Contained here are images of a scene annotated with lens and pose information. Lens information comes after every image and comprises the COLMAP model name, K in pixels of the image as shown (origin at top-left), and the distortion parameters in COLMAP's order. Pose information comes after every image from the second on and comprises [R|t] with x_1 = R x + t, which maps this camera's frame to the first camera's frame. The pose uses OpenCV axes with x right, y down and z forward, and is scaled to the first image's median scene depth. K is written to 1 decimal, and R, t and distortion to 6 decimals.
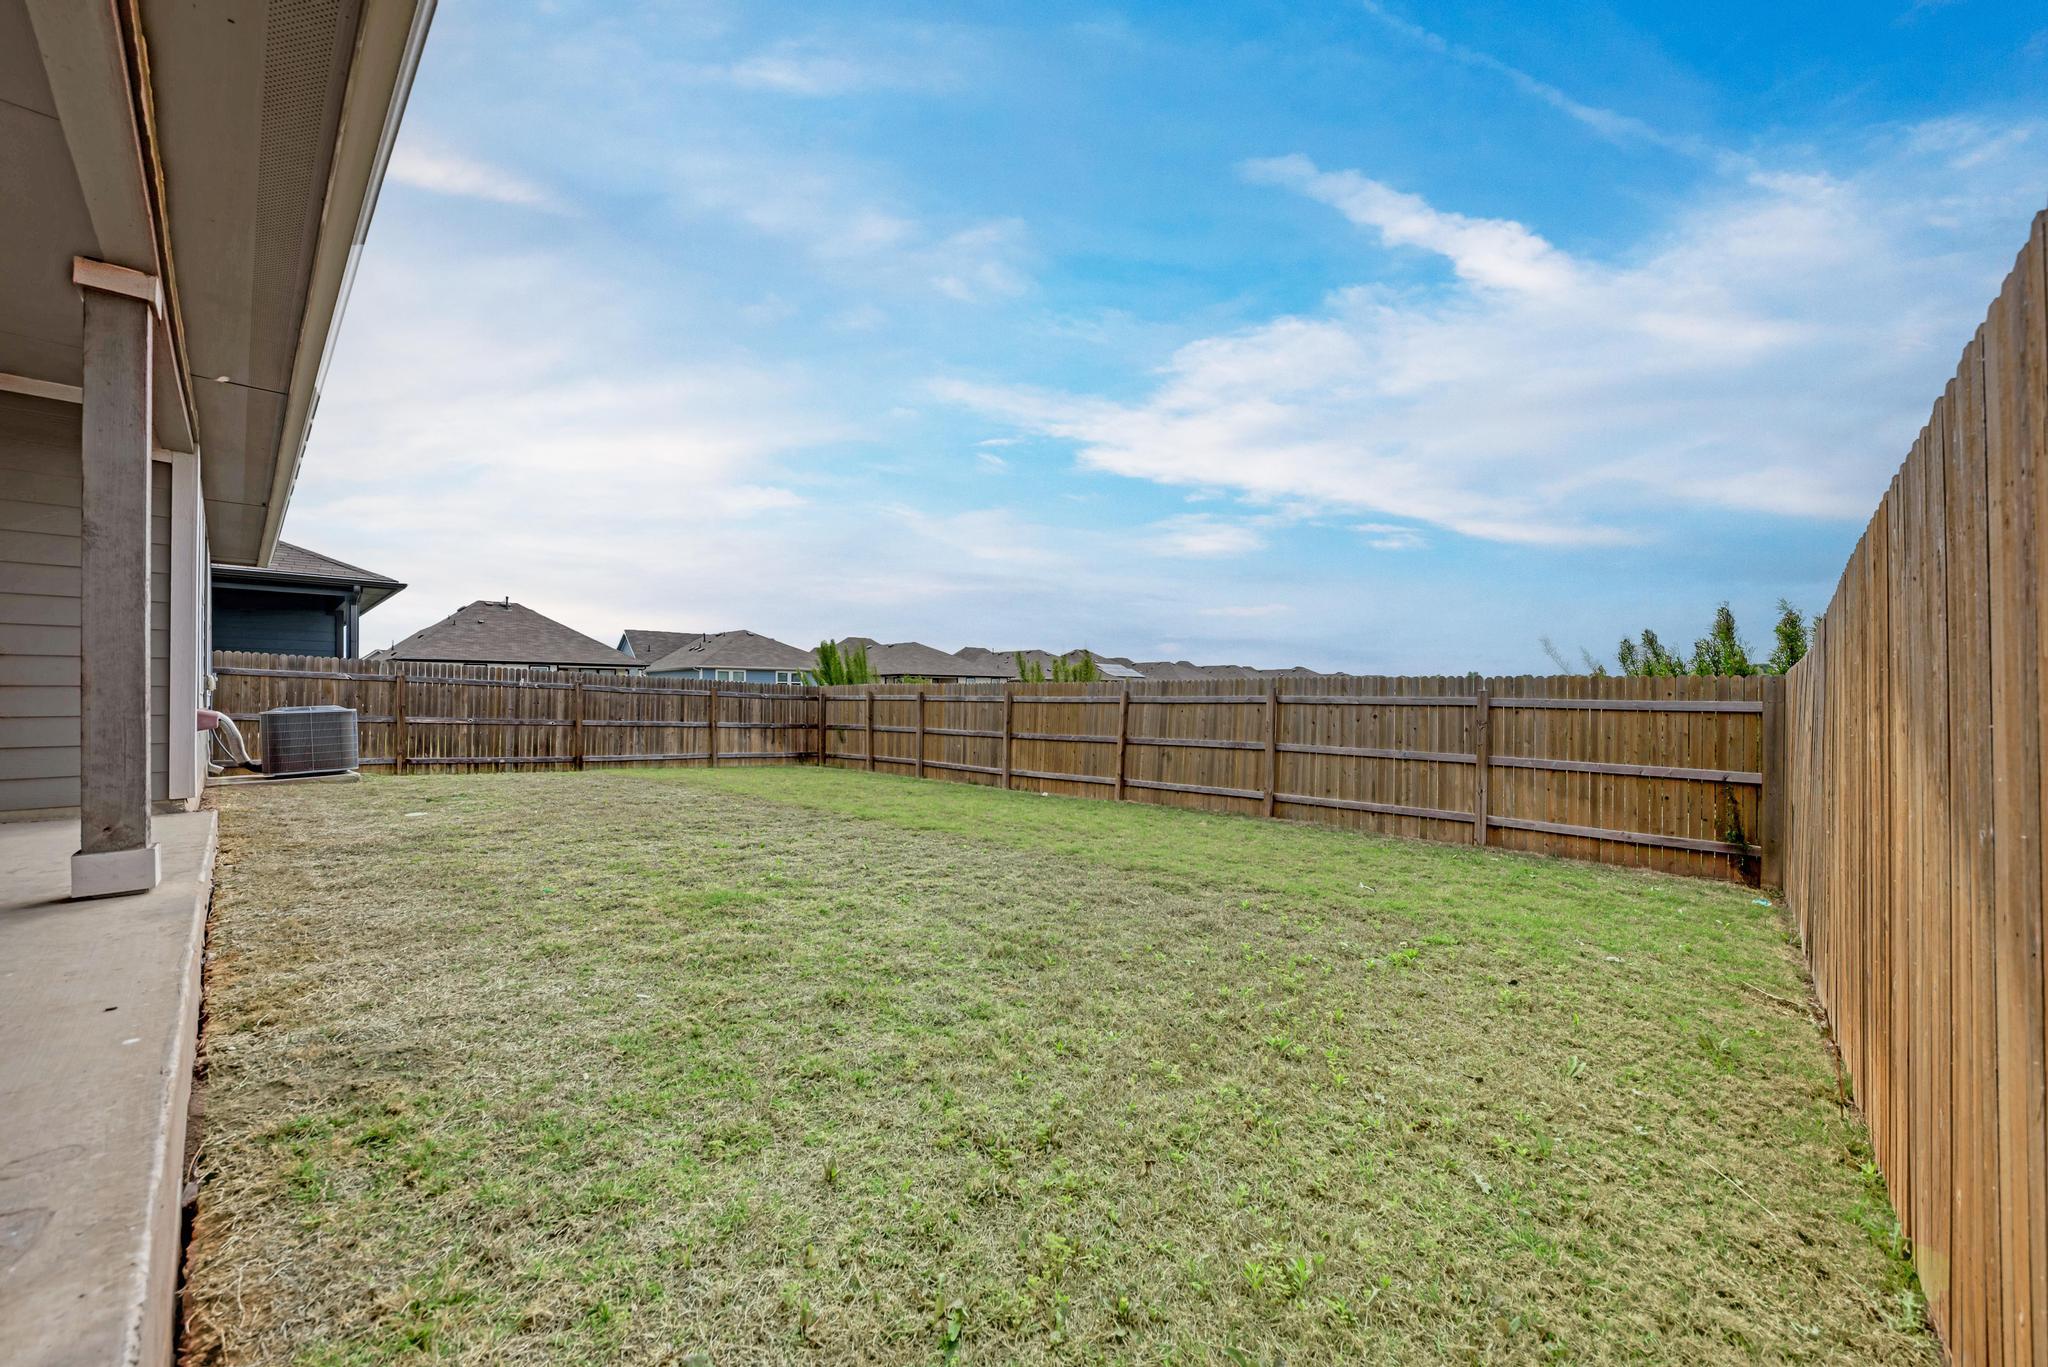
lens RADIAL K [[736.5, 0, 1027.4], [0, 736.5, 692.9], [0, 0, 1]] dist [0.013684, -0.008028]
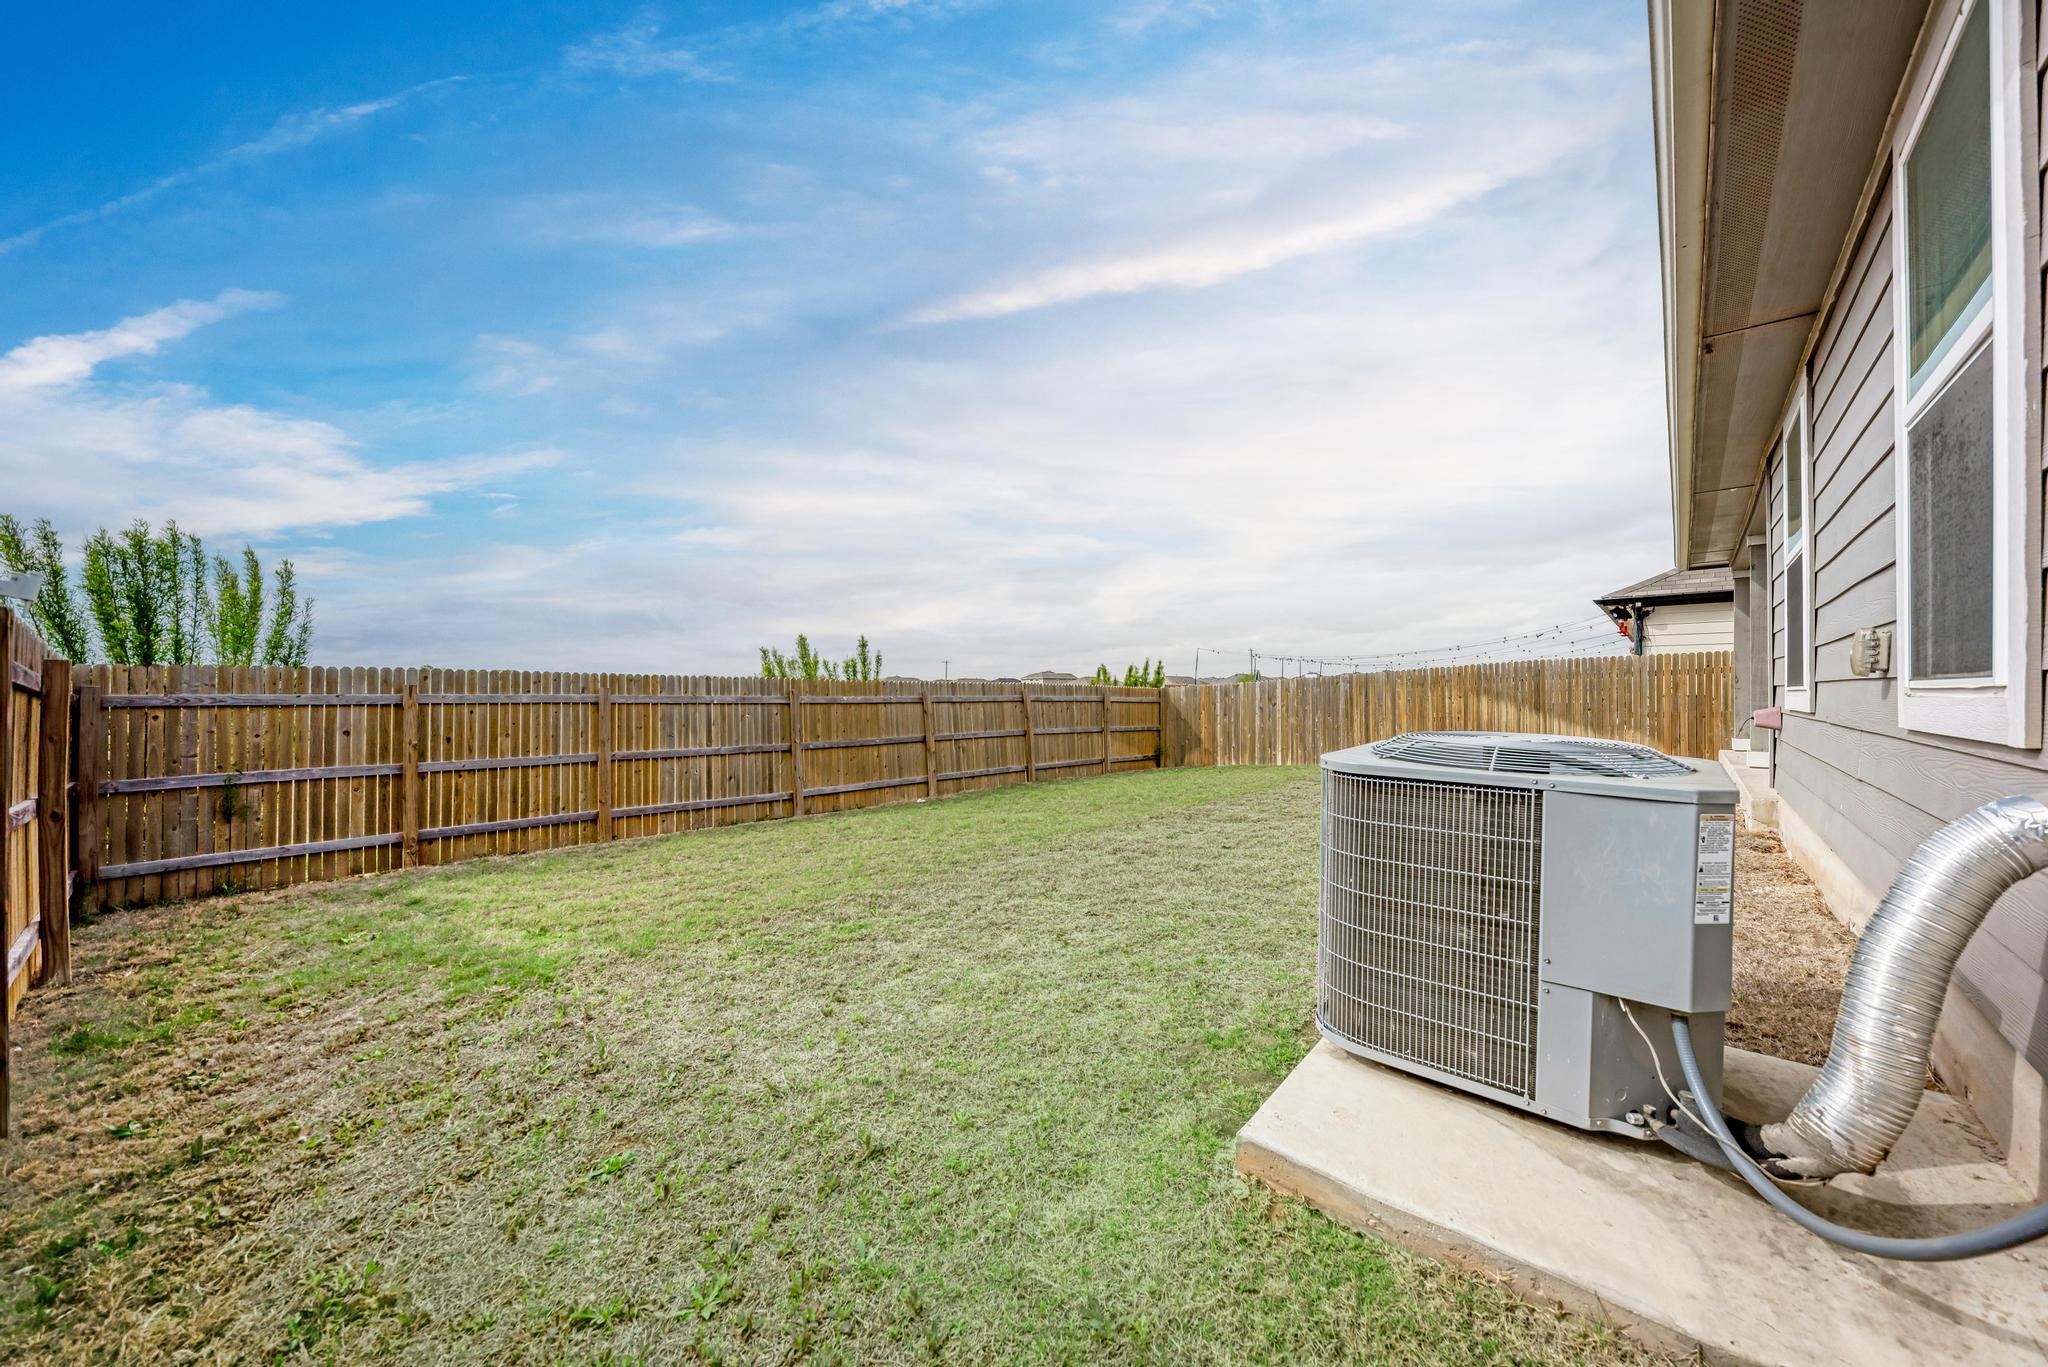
lens RADIAL K [[727.7, 0, 1030.4], [0, 727.7, 691.3], [0, 0, 1]] dist [0.013750, 0.000046]
pose [[-0.028890, 0.006653, 0.999560, -0.905693], [-0.004735, 0.999966, -0.006792, 0.004150], [-0.999571, -0.004929, -0.028858, 0.880310]]
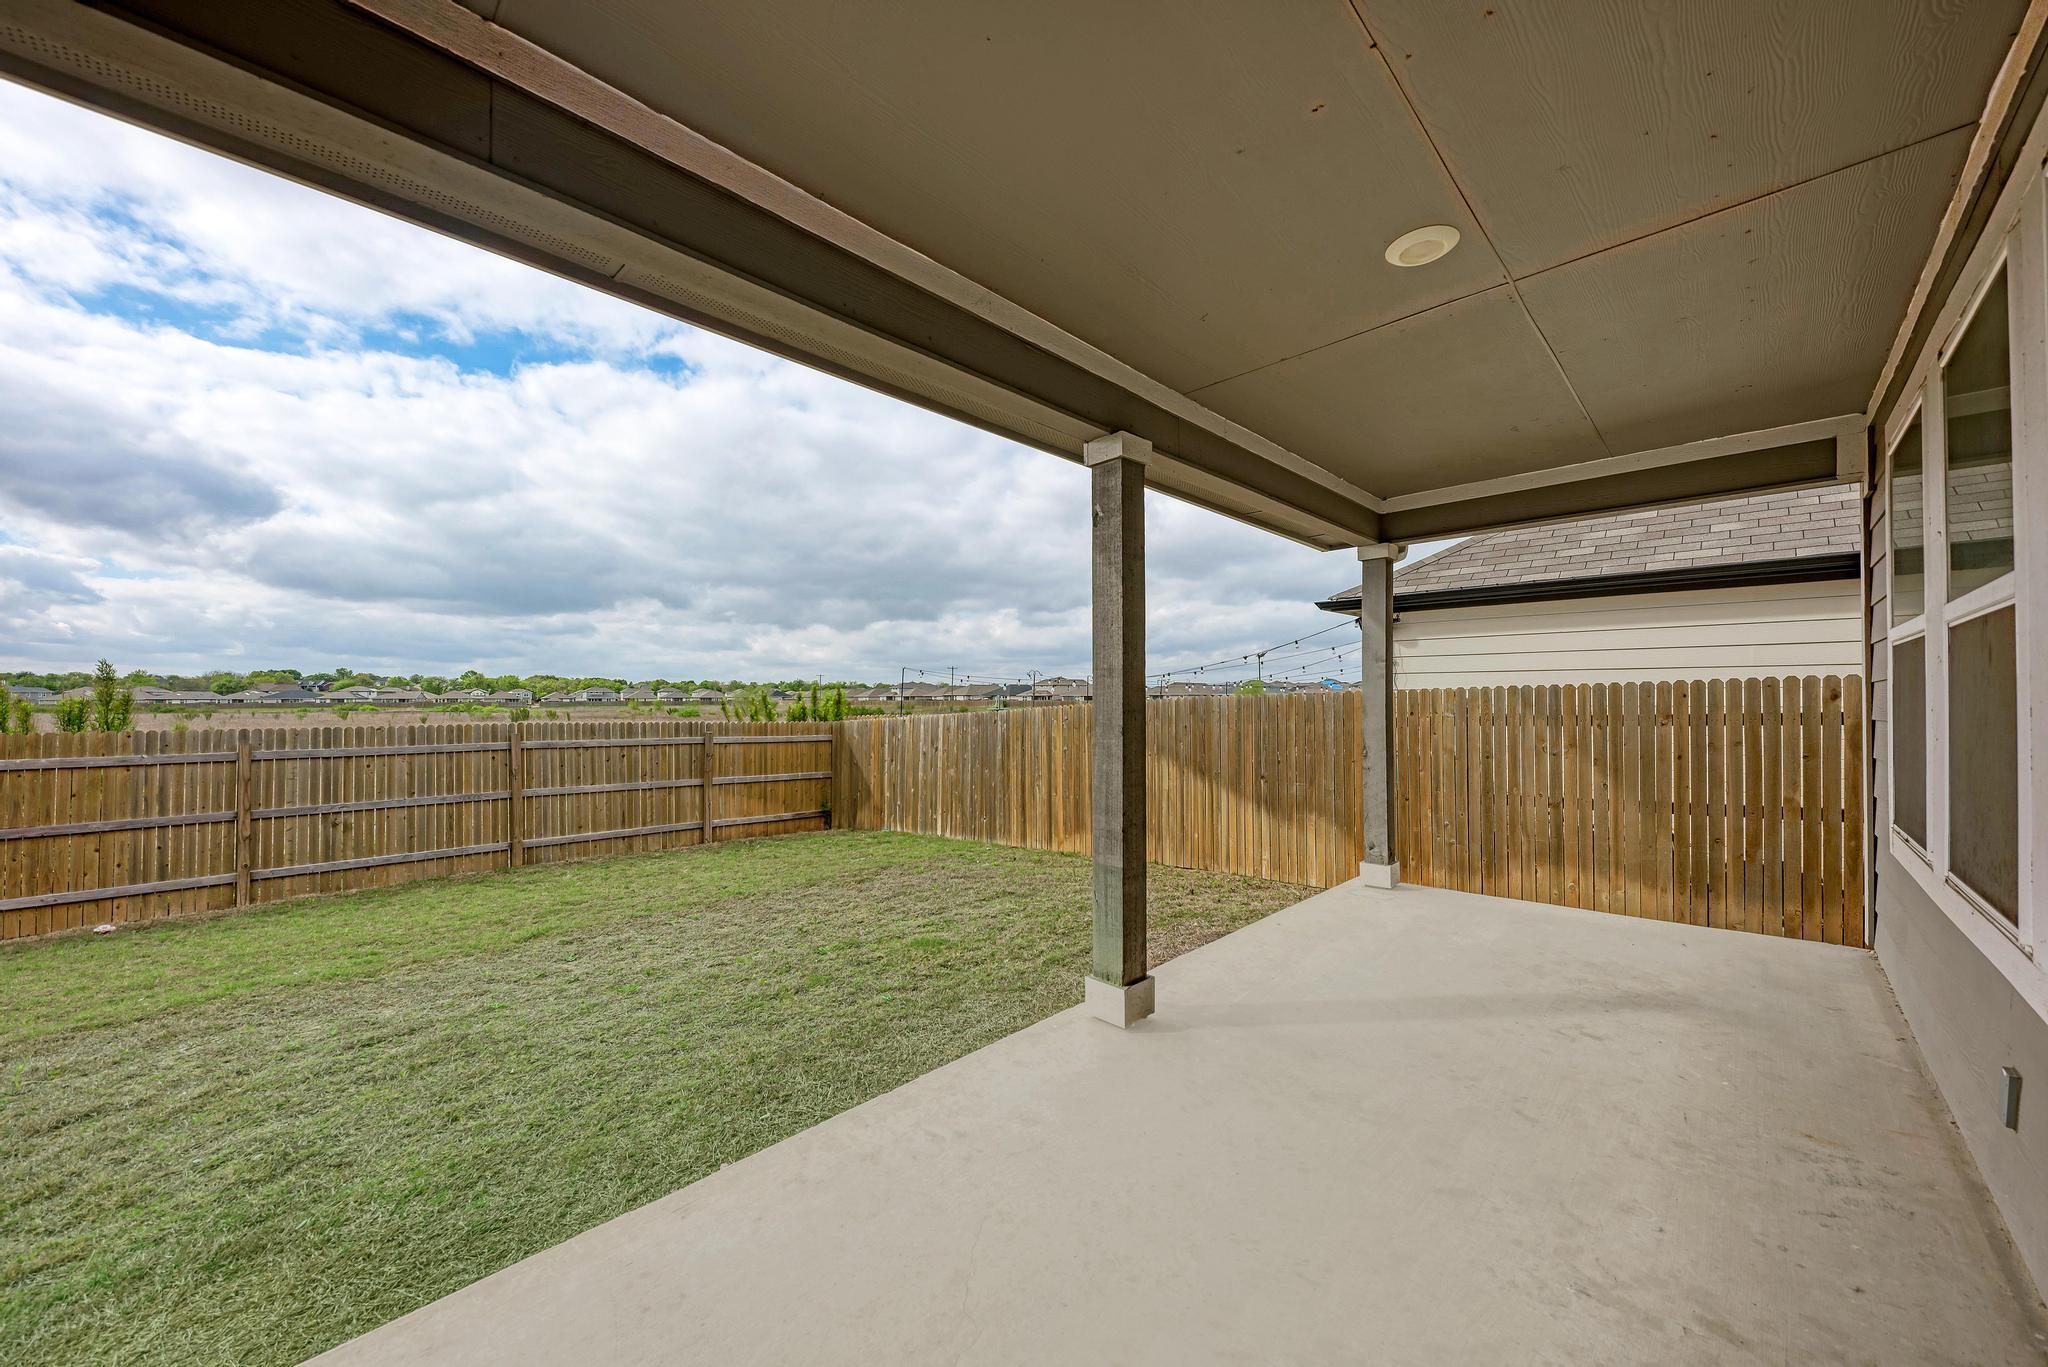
lens RADIAL K [[736.5, 0, 1027.4], [0, 736.5, 692.9], [0, 0, 1]] dist [0.013684, -0.008028]
pose [[0.011875, 0.012134, 0.999856, -0.550116], [-0.005815, 0.999910, -0.012066, -0.045862], [-0.999913, -0.005671, 0.011944, 0.263186]]
